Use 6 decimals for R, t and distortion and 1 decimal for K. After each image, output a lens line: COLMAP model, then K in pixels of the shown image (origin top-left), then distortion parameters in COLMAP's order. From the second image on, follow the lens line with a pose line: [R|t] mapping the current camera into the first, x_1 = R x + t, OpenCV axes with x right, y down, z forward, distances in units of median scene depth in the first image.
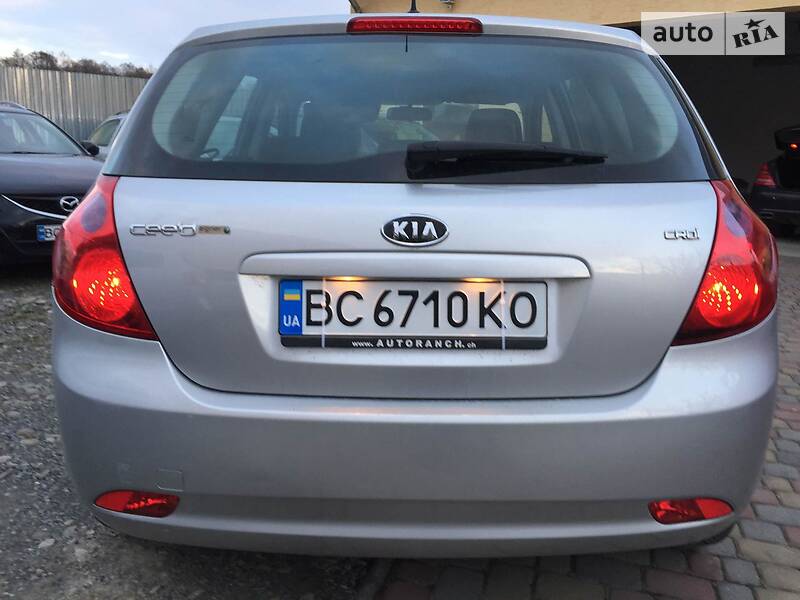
lens RADIAL K [[708.9, 0, 400.0], [0, 708.9, 300.0], [0, 0, 1]] dist [0.009473, 0.008836]
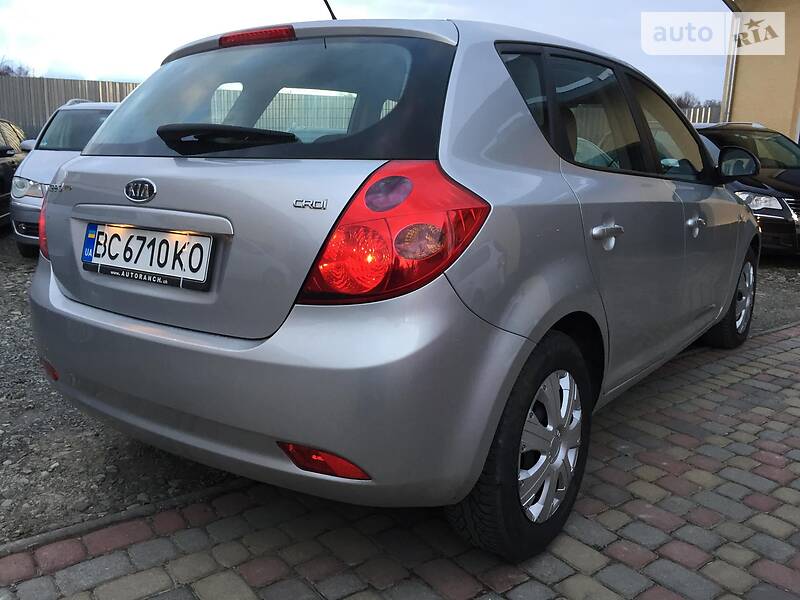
lens RADIAL K [[708.9, 0, 400.0], [0, 708.9, 300.0], [0, 0, 1]] dist [0.009473, 0.008836]
pose [[0.816167, 0.114799, -0.566298, 1.170958], [-0.128069, 0.991629, 0.016445, 0.020922], [0.563445, 0.059103, 0.824037, 0.185640]]
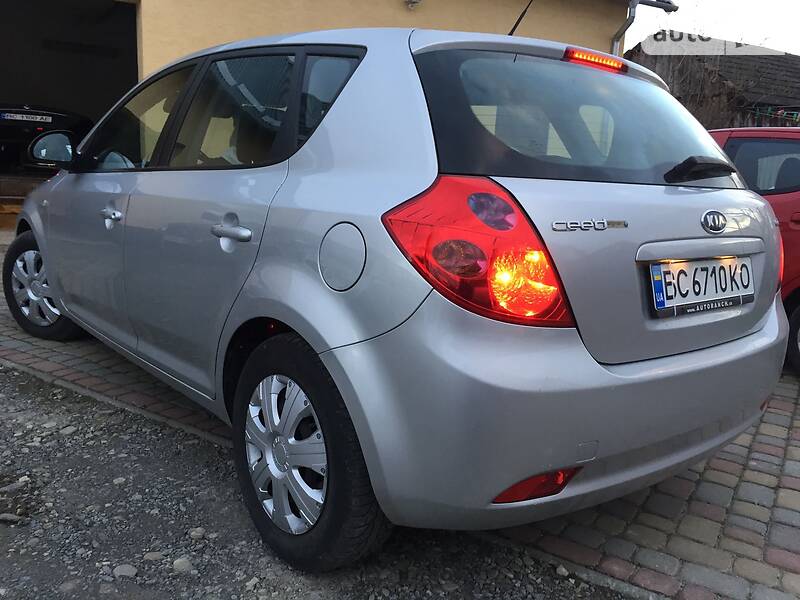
lens RADIAL K [[708.9, 0, 400.0], [0, 708.9, 300.0], [0, 0, 1]] dist [0.009473, 0.008836]
pose [[0.759580, -0.086606, 0.644622, -1.285500], [0.085186, 0.995805, 0.033410, -0.045025], [-0.644812, 0.029536, 0.763771, 0.352552]]
